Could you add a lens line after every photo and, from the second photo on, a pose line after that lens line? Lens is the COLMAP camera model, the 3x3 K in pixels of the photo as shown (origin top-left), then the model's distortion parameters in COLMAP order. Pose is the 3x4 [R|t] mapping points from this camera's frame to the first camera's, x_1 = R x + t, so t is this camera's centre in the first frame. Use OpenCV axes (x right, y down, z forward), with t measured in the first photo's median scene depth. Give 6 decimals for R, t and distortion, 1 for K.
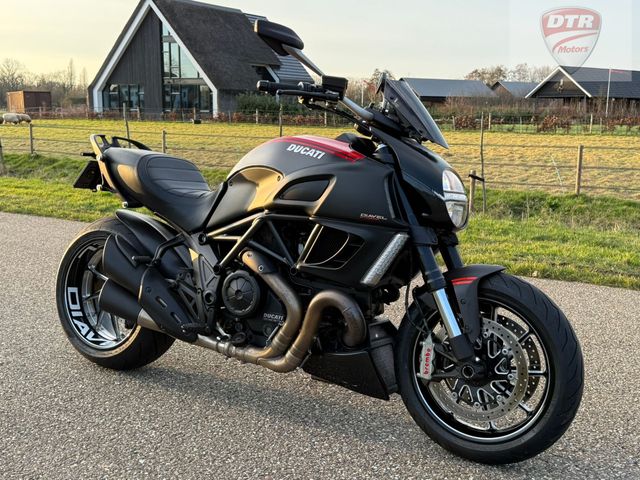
lens RADIAL K [[757.2, 0, 321.1], [0, 757.2, 241.0], [0, 0, 1]] dist [0.088667, 0.000000]
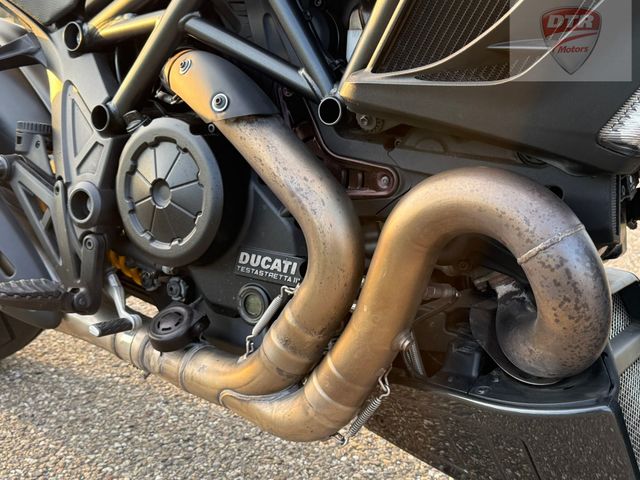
lens RADIAL K [[757.2, 0, 319.9], [0, 757.2, 236.6], [0, 0, 1]] dist [0.088667, 0.000000]
pose [[0.998266, 0.005618, -0.058590, -0.022491], [0.000173, 0.995149, 0.098377, 0.057391], [0.058858, -0.098217, 0.993423, 0.687258]]
